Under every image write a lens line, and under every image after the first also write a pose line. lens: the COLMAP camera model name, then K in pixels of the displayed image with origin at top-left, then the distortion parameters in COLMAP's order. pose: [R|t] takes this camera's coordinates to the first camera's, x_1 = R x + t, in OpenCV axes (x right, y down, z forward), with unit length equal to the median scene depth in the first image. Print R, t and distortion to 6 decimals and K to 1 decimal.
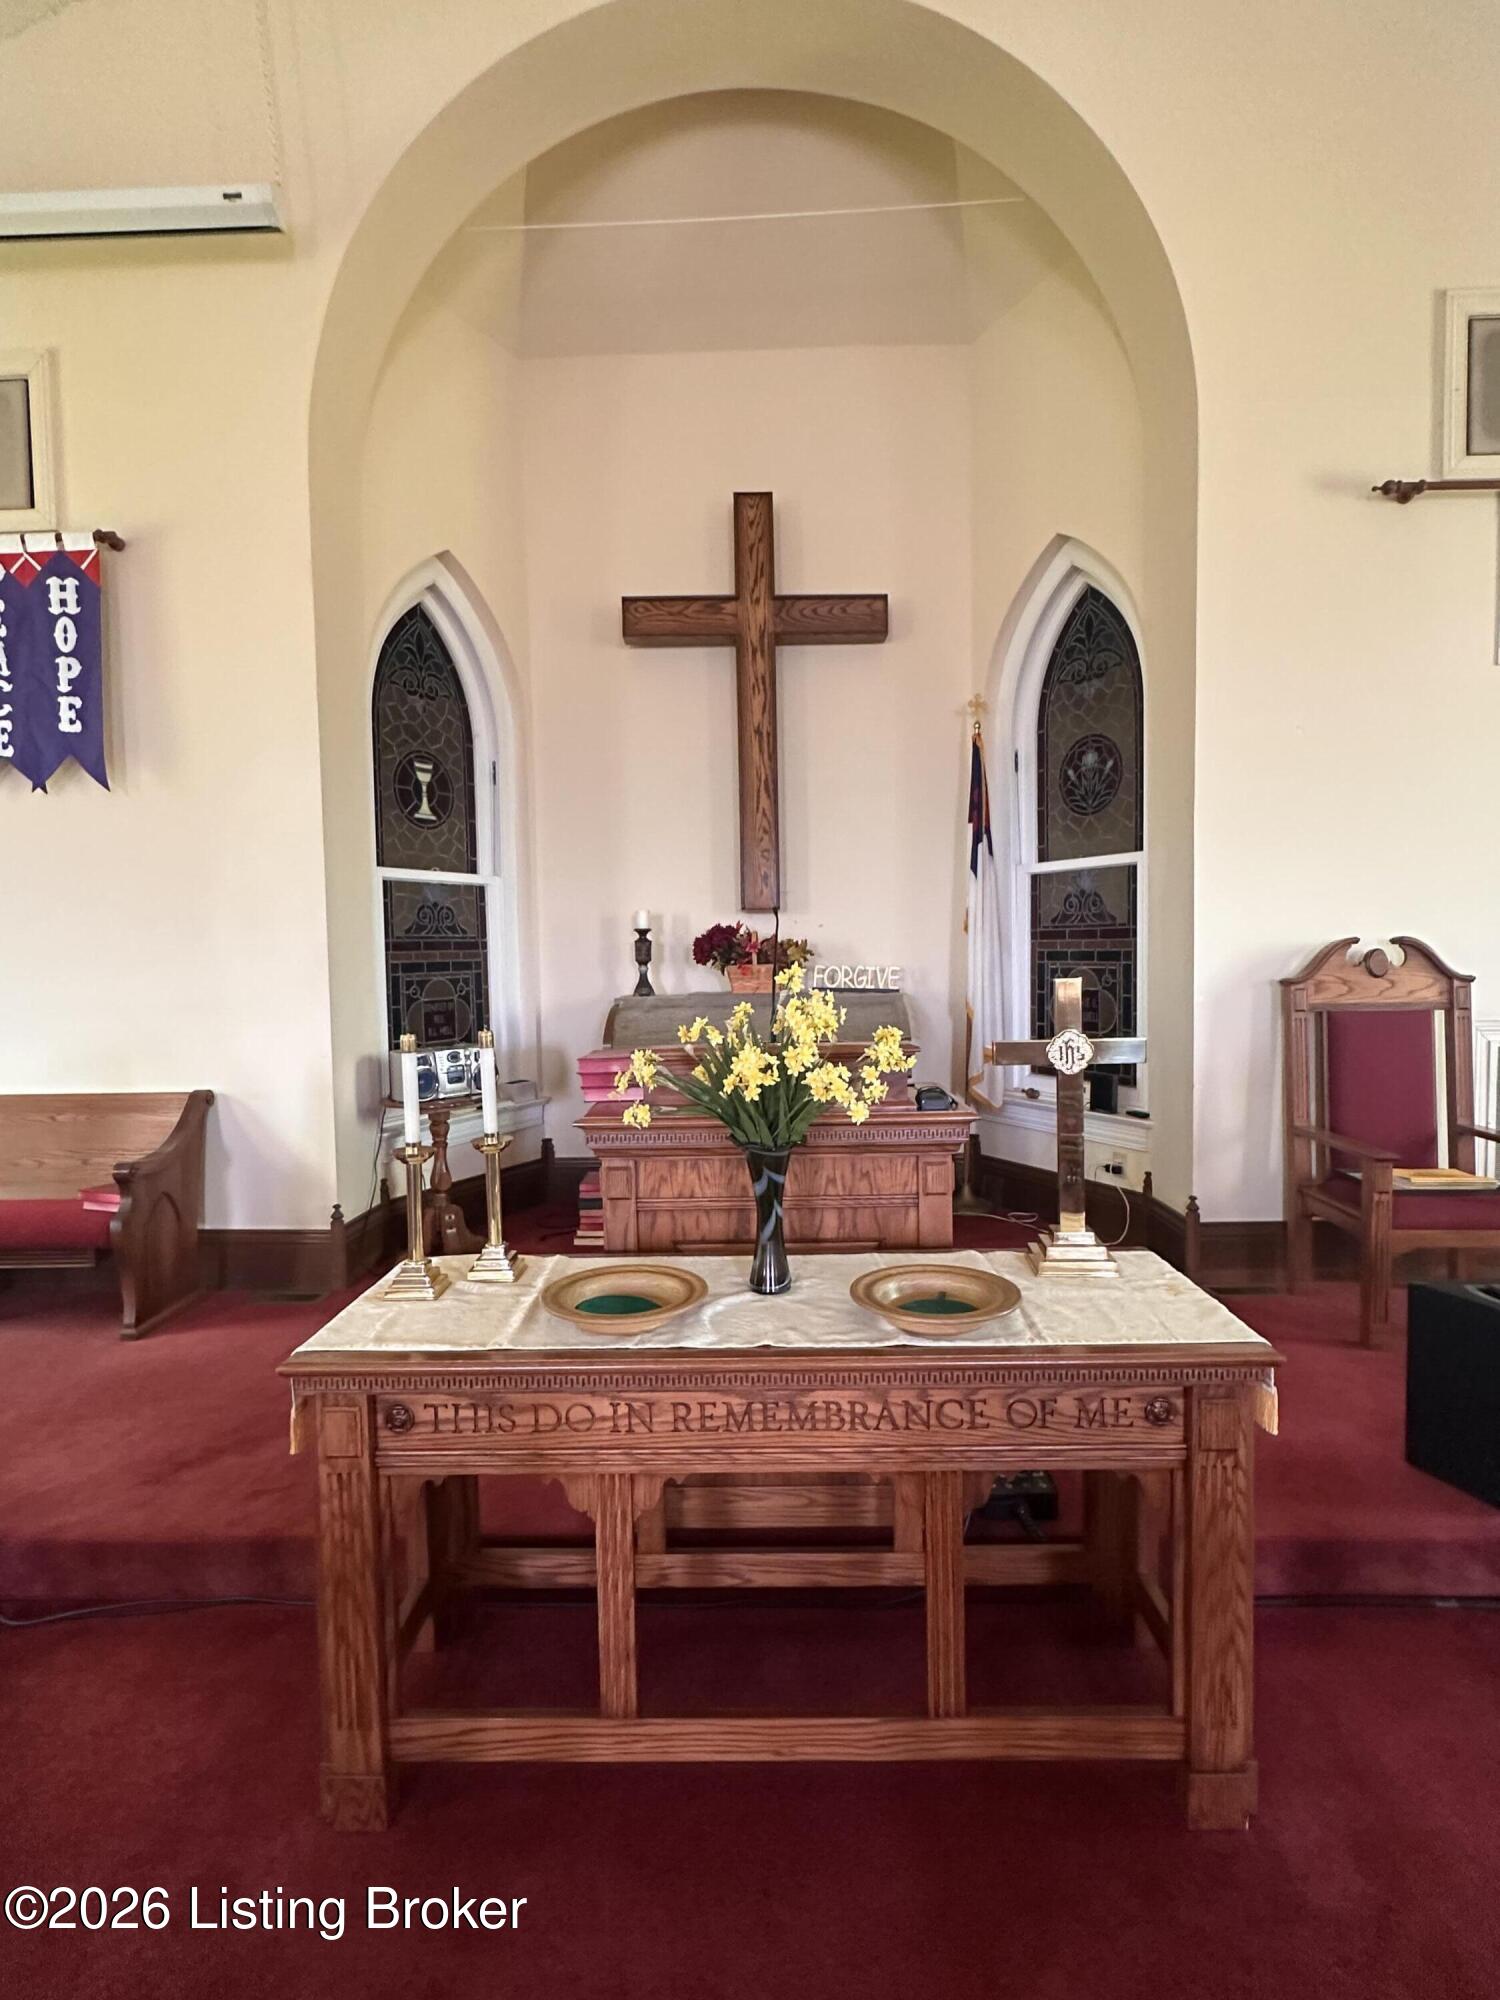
lens RADIAL K [[966.4, 0, 755.3], [0, 966.4, 999.2], [0, 0, 1]] dist [-0.005724, -0.000721]
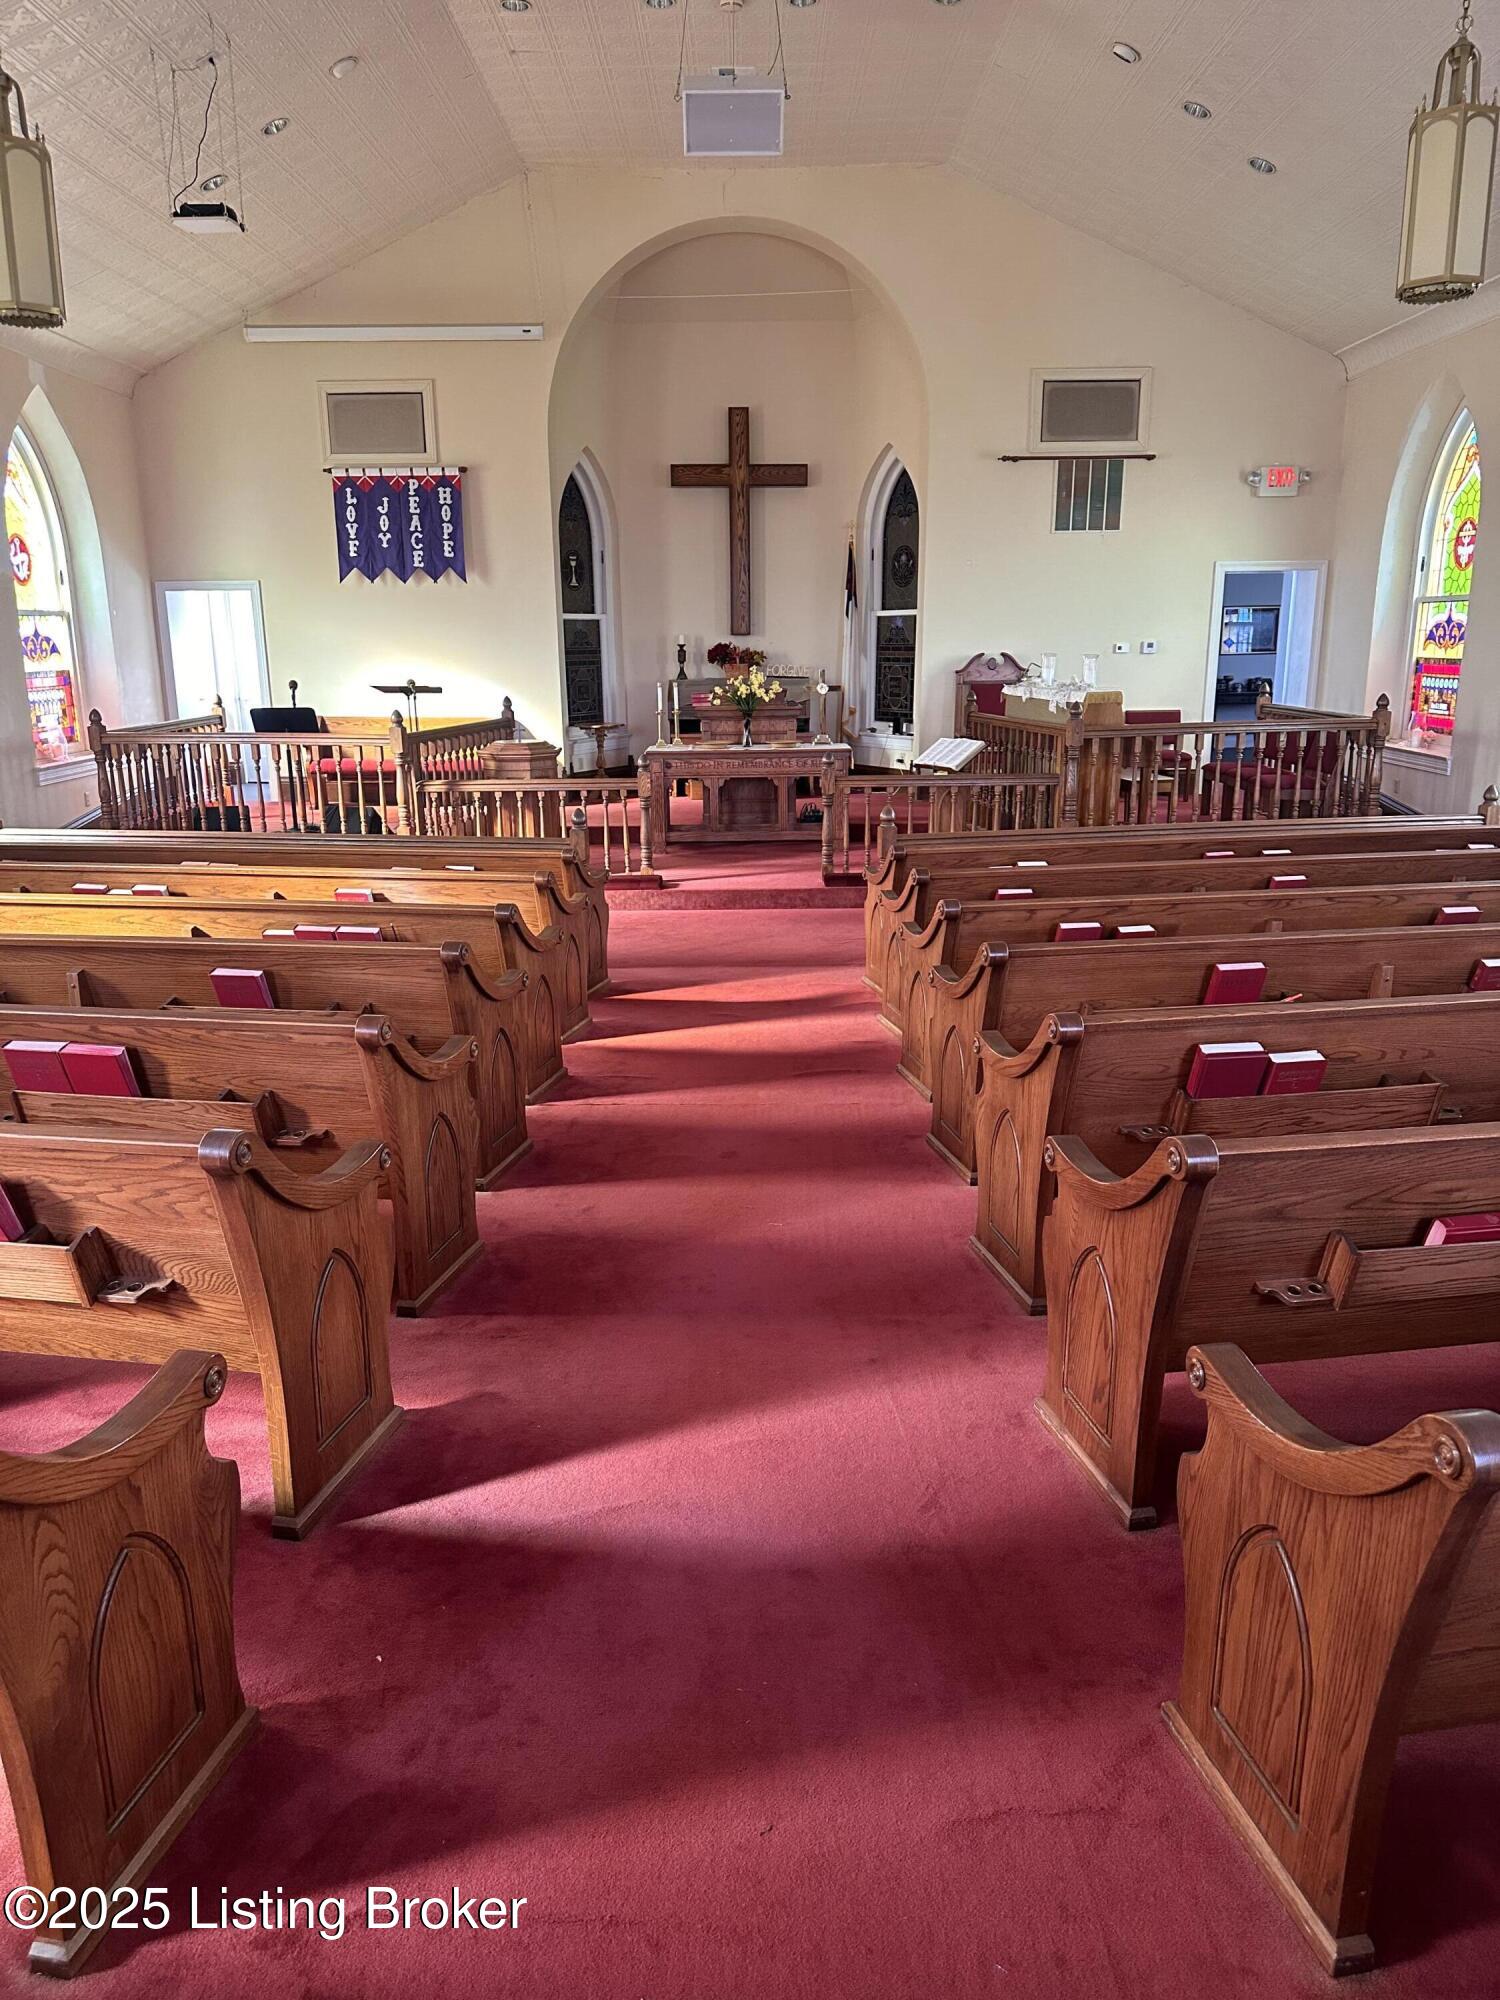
lens RADIAL K [[1426.2, 0, 727.2], [0, 1426.2, 1040.0], [0, 0, 1]] dist [0.068769, -0.030845]
pose [[0.999919, 0.004291, 0.011961, -0.055505], [-0.006849, 0.974825, 0.222866, 0.065519], [-0.010703, -0.222930, 0.974776, -2.125181]]
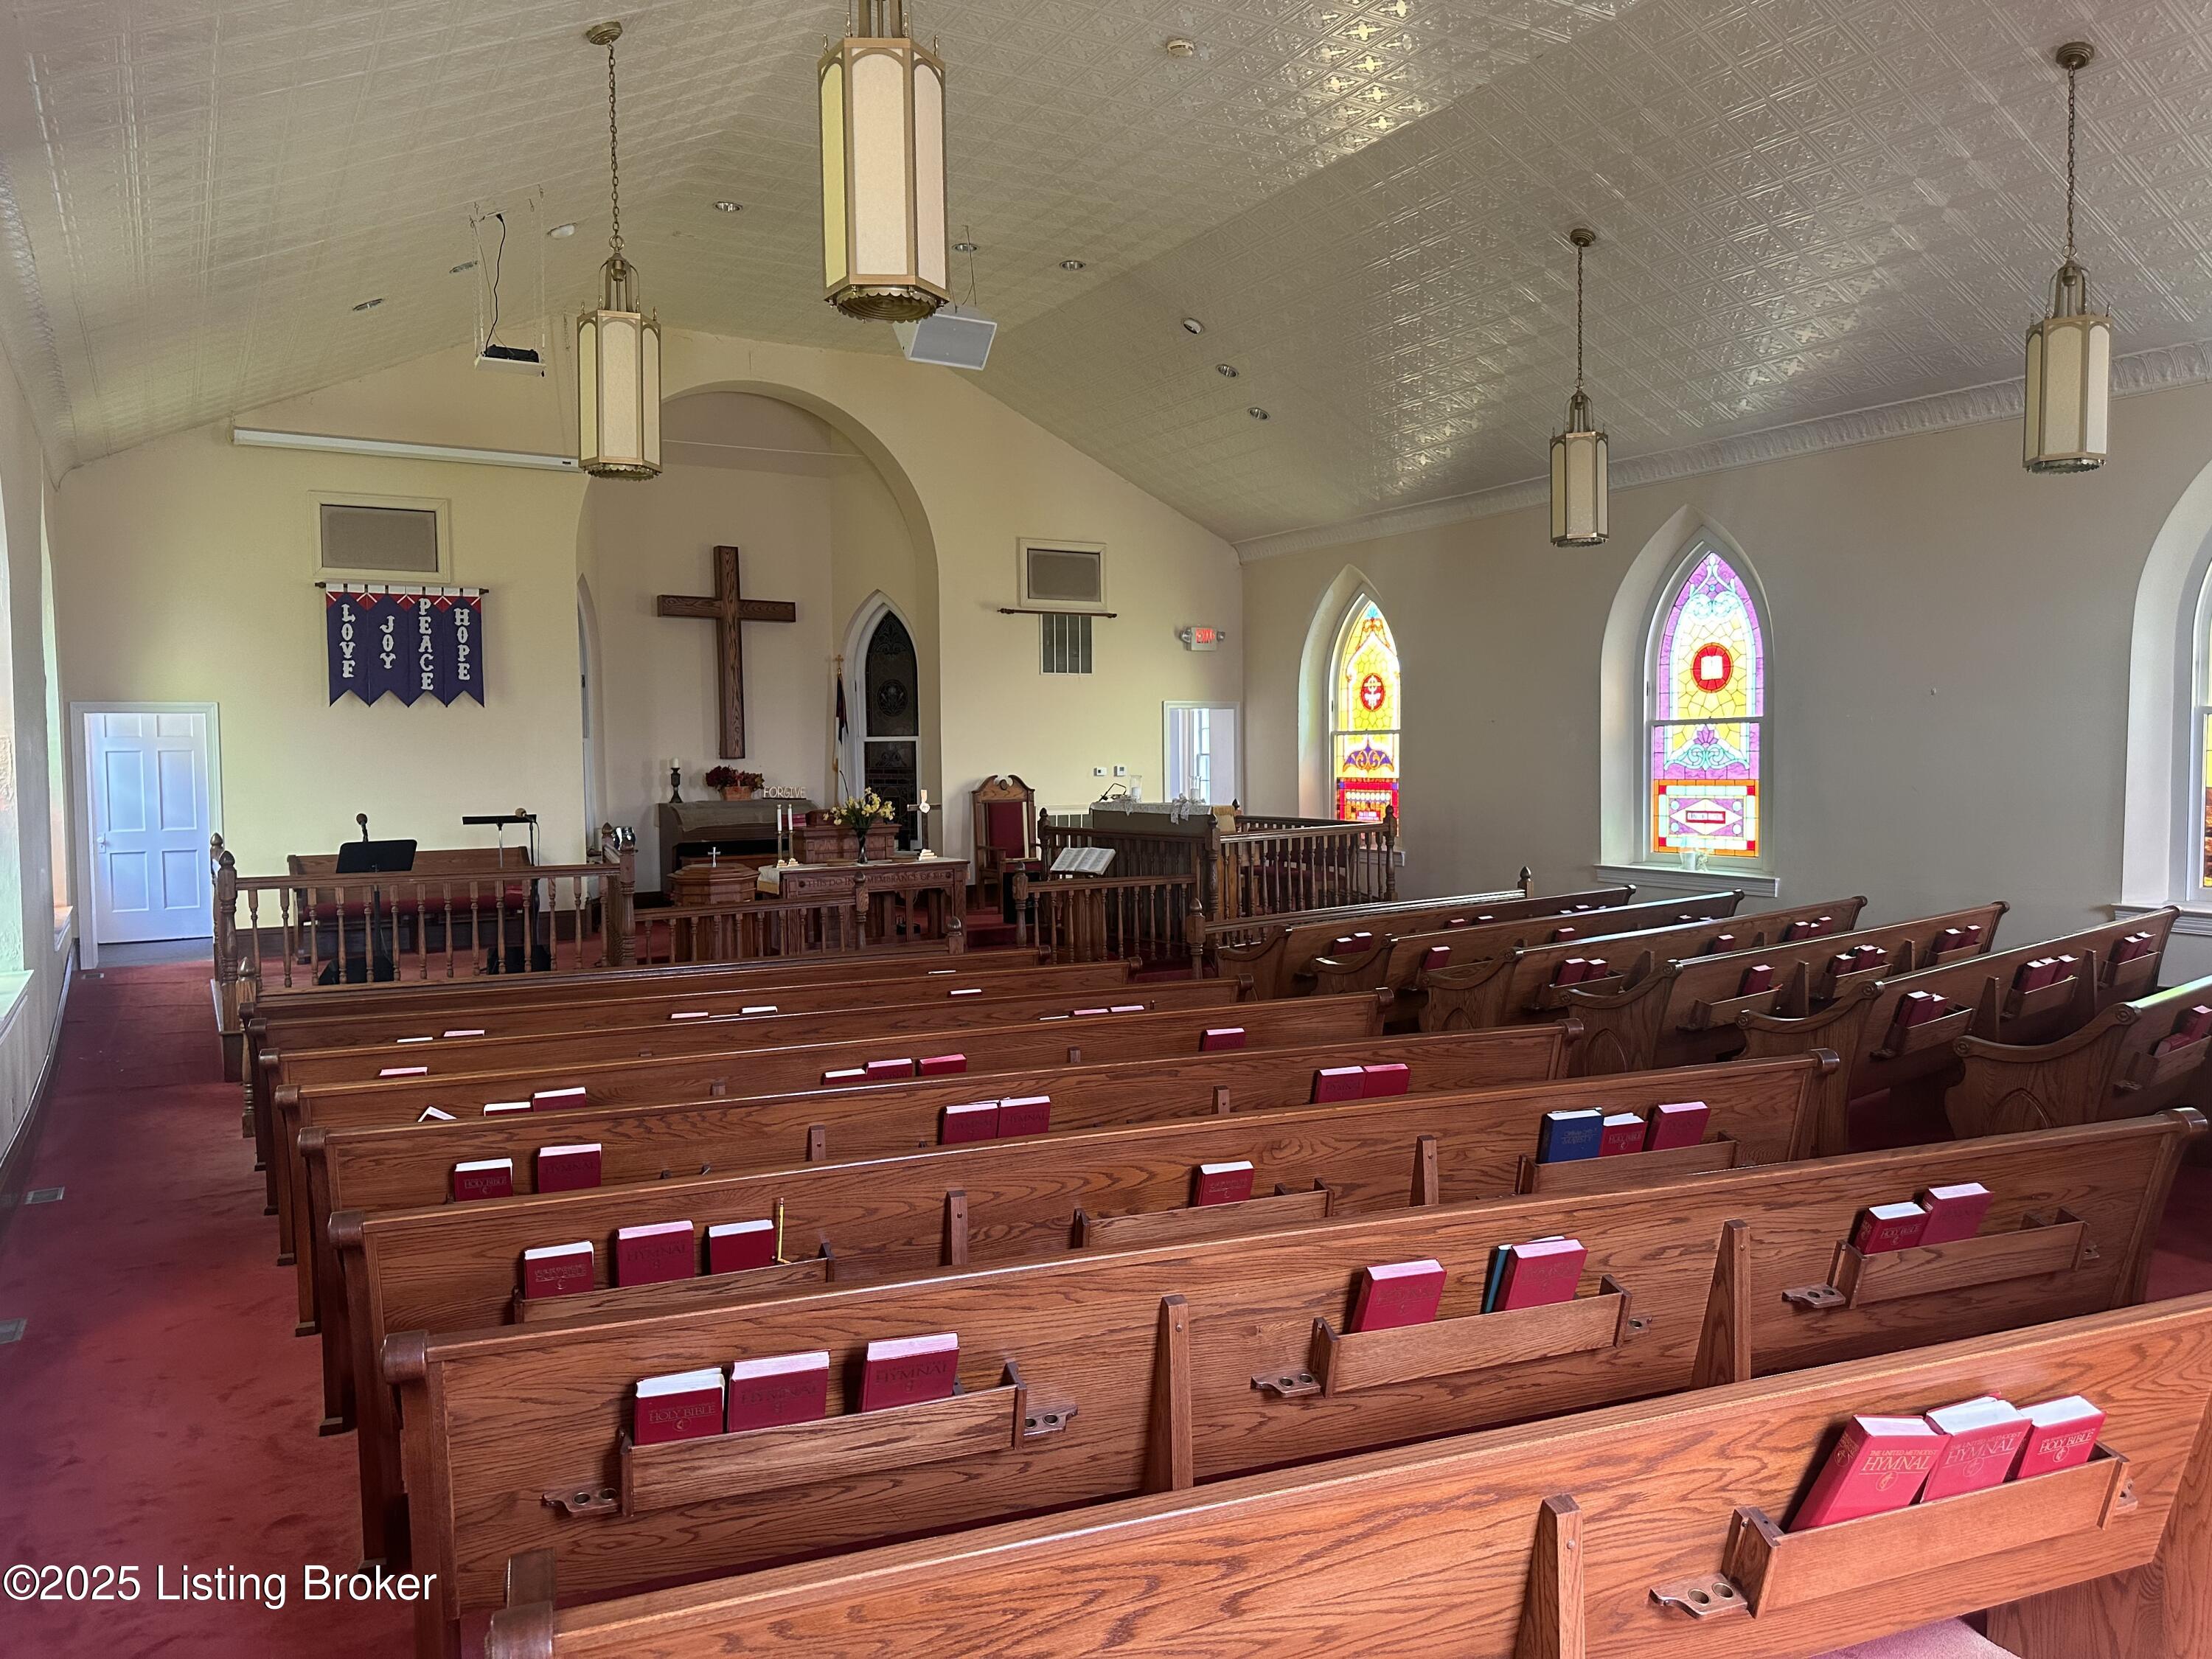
lens RADIAL K [[1577.4, 0, 1104.6], [0, 1577.4, 828.2], [0, 0, 1]] dist [0.068769, -0.030845]
pose [[0.845082, -0.020380, 0.534248, -1.112373], [0.027066, 0.999623, -0.004681, 0.084528], [-0.533951, 0.018416, 0.845315, -2.166984]]
